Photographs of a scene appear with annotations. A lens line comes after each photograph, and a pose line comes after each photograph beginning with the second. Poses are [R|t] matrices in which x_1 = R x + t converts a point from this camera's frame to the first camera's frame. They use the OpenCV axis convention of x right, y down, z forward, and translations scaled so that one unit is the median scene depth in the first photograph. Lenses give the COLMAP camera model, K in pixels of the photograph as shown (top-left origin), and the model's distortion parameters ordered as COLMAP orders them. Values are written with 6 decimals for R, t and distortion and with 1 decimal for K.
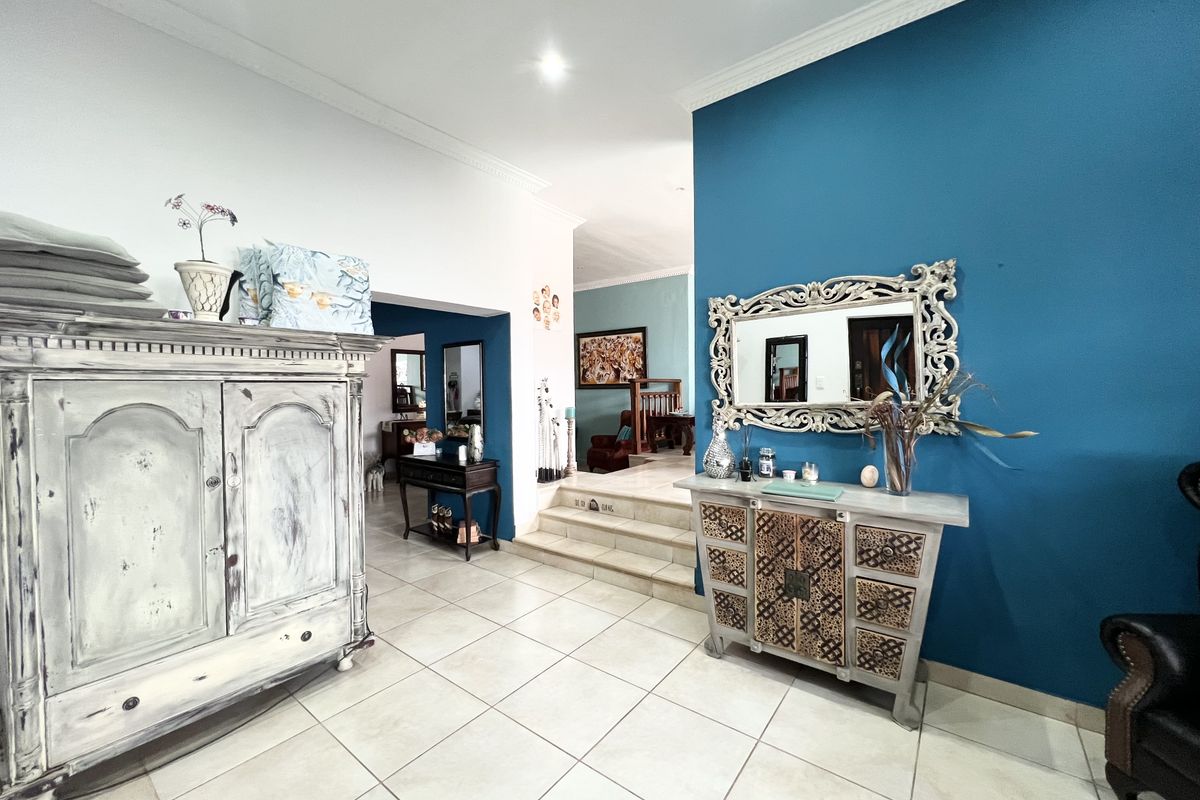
lens RADIAL K [[475.0, 0, 601.6], [0, 475.0, 397.2], [0, 0, 1]] dist [-0.000471, -0.000006]
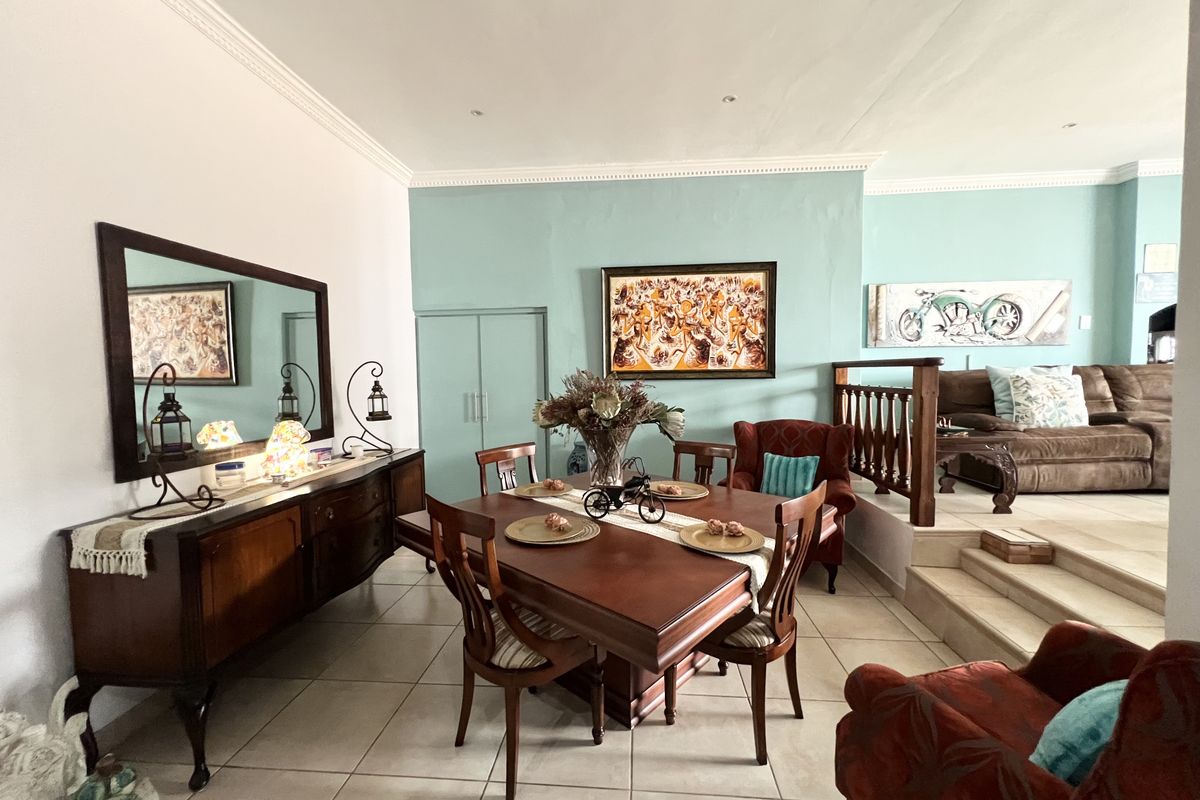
lens RADIAL K [[475.0, 0, 597.7], [0, 475.0, 398.2], [0, 0, 1]] dist [-0.000471, -0.000006]
pose [[0.845937, -0.028274, 0.532534, -0.342829], [0.012419, 0.999367, 0.033332, -0.016013], [-0.533139, -0.021583, 0.845752, 0.623156]]
